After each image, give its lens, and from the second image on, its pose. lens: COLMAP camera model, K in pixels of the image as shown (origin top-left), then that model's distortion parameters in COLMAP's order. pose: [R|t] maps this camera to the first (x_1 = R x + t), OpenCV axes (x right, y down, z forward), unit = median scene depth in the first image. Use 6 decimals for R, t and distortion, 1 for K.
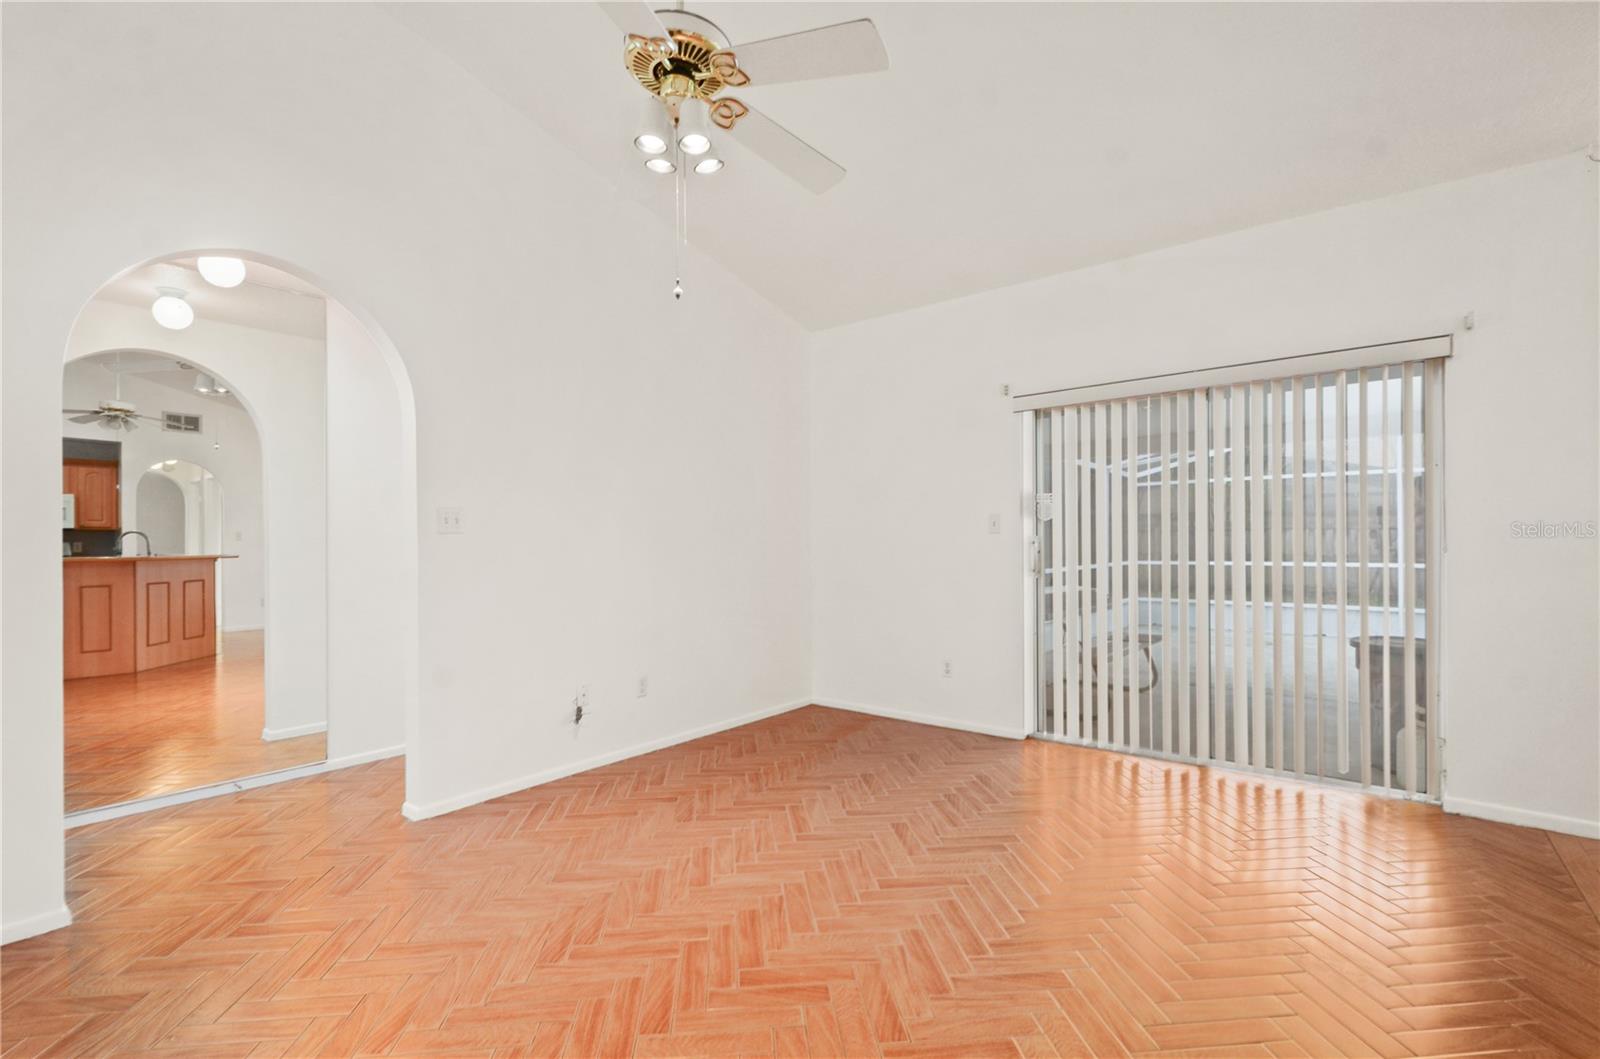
lens RADIAL K [[720.7, 0, 800.4], [0, 720.7, 540.1], [0, 0, 1]] dist [0.004602, -0.002788]
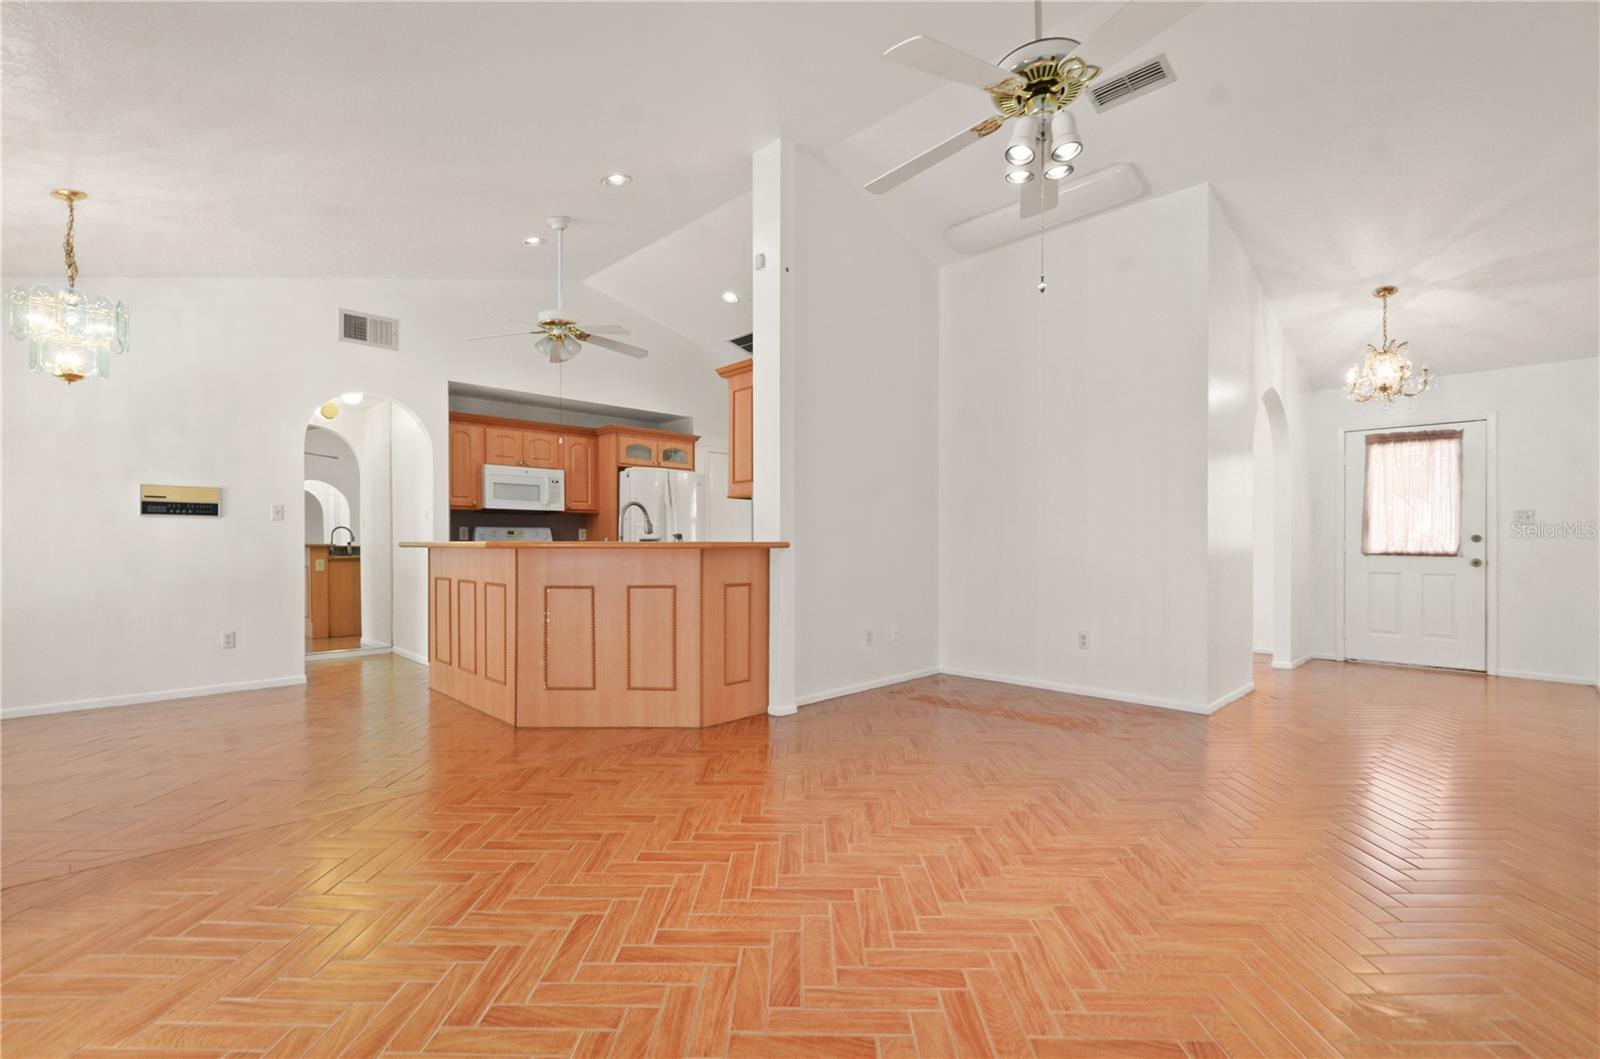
lens RADIAL K [[720.7, 0, 801.8], [0, 720.7, 537.5], [0, 0, 1]] dist [0.004602, -0.002788]
pose [[-0.993926, 0.005390, 0.109915, 0.075669], [0.003881, 0.999895, -0.013939, 0.057105], [-0.109979, -0.013428, -0.993843, 1.996600]]
